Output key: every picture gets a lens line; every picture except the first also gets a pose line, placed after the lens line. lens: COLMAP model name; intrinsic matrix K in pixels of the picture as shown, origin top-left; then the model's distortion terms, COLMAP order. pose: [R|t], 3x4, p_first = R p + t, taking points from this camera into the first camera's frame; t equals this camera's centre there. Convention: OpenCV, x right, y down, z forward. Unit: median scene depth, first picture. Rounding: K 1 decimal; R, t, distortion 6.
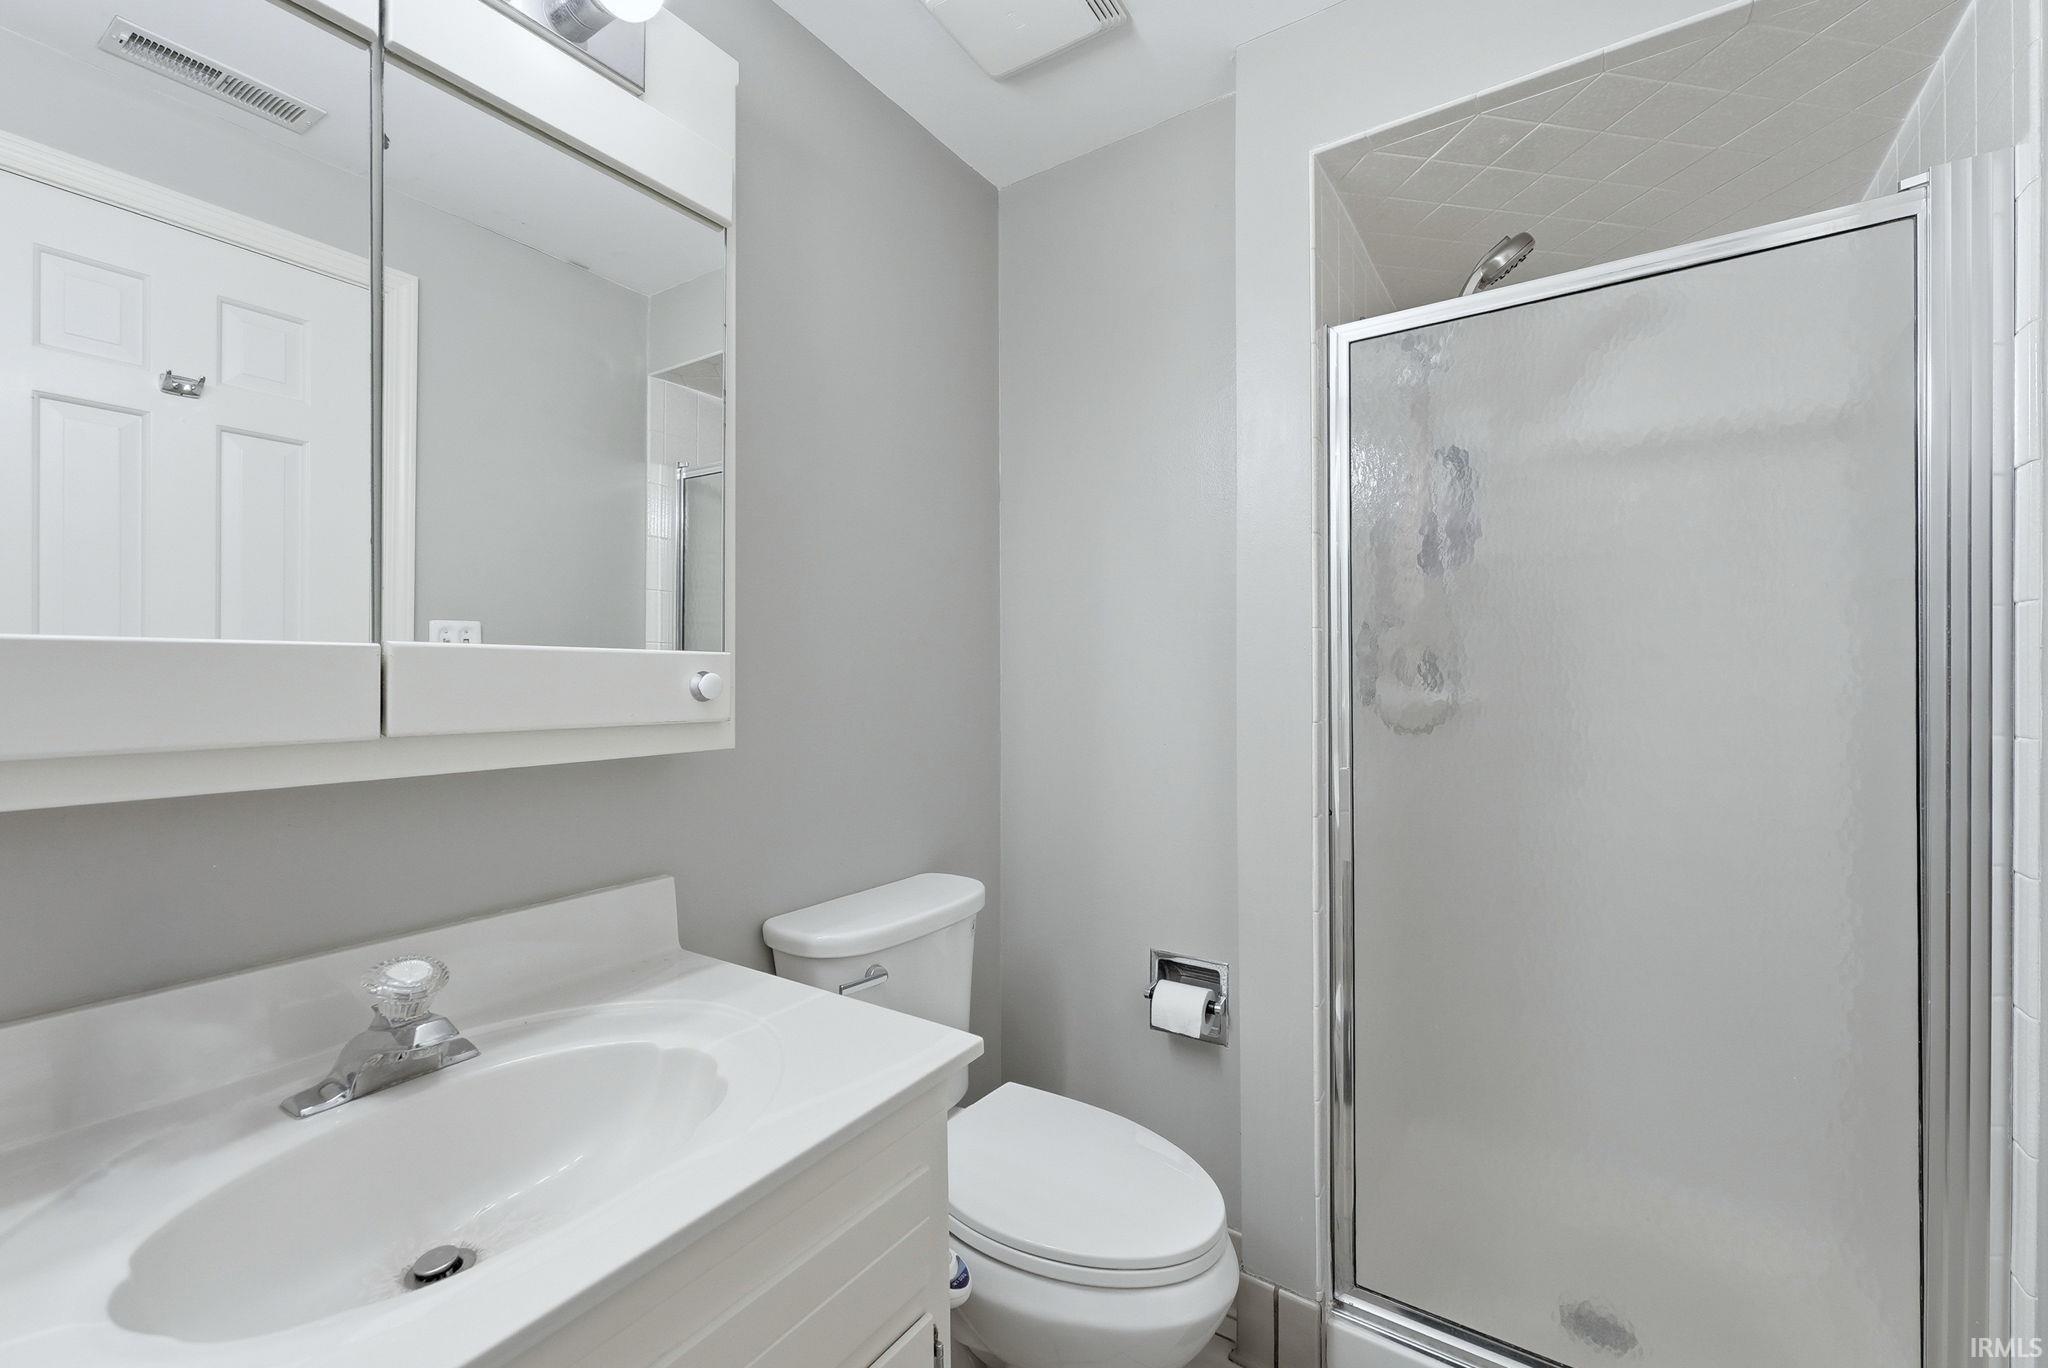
lens RADIAL K [[842.8, 0, 1014.9], [0, 842.8, 674.9], [0, 0, 1]] dist [-0.001908, -0.000357]
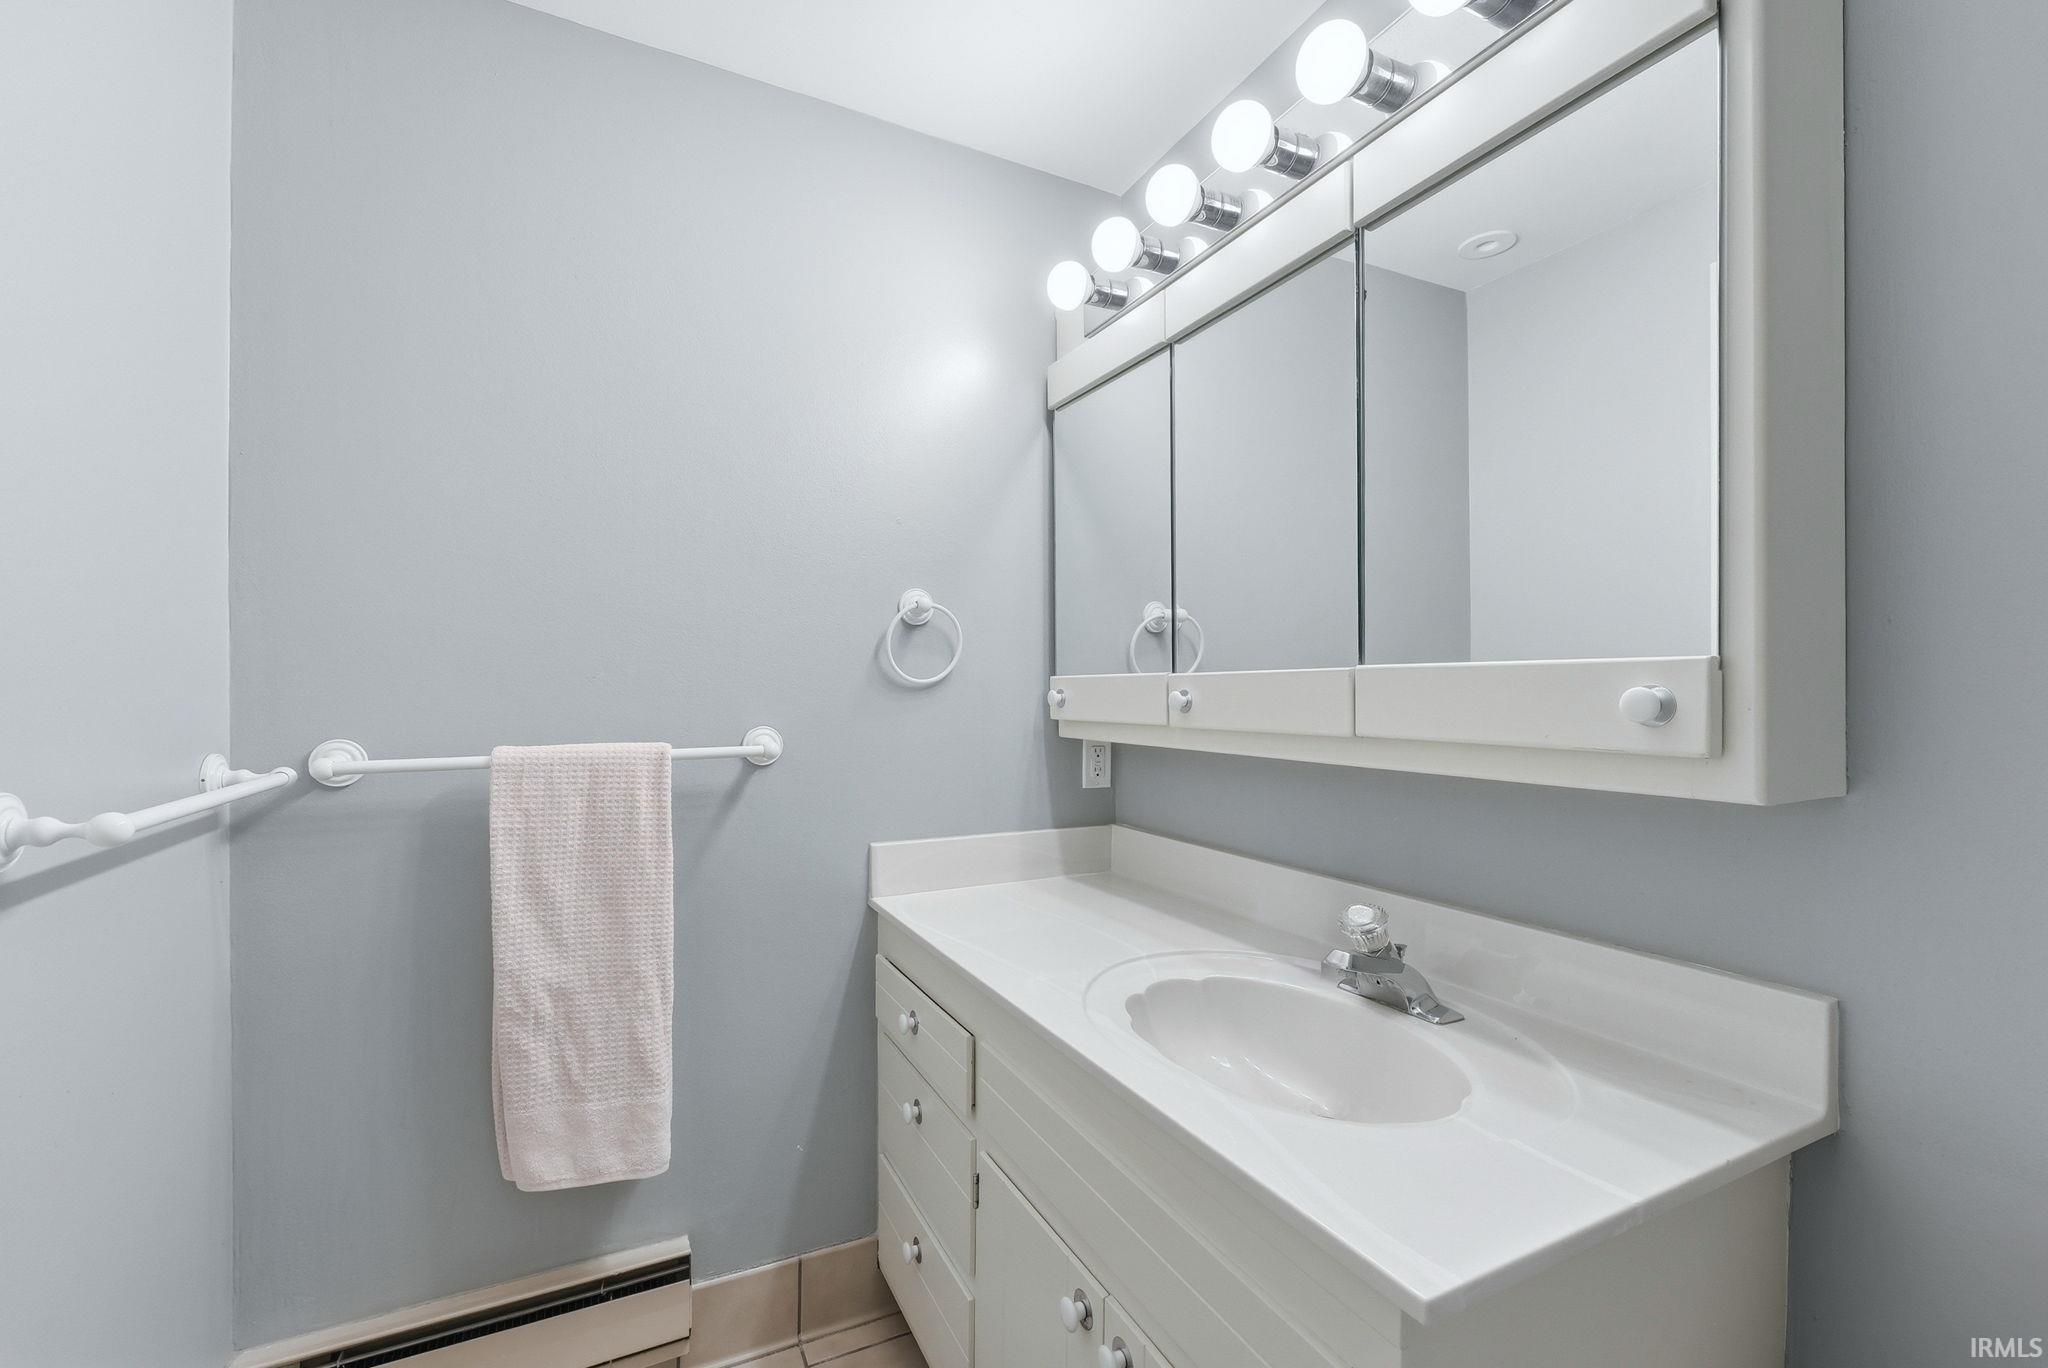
lens RADIAL K [[842.8, 0, 1014.9], [0, 842.8, 674.9], [0, 0, 1]] dist [-0.001908, -0.000357]
pose [[-0.493395, -0.005599, -0.869787, 0.627660], [0.006081, 0.999933, -0.009887, -0.010119], [0.869784, -0.010167, -0.493328, 1.067447]]
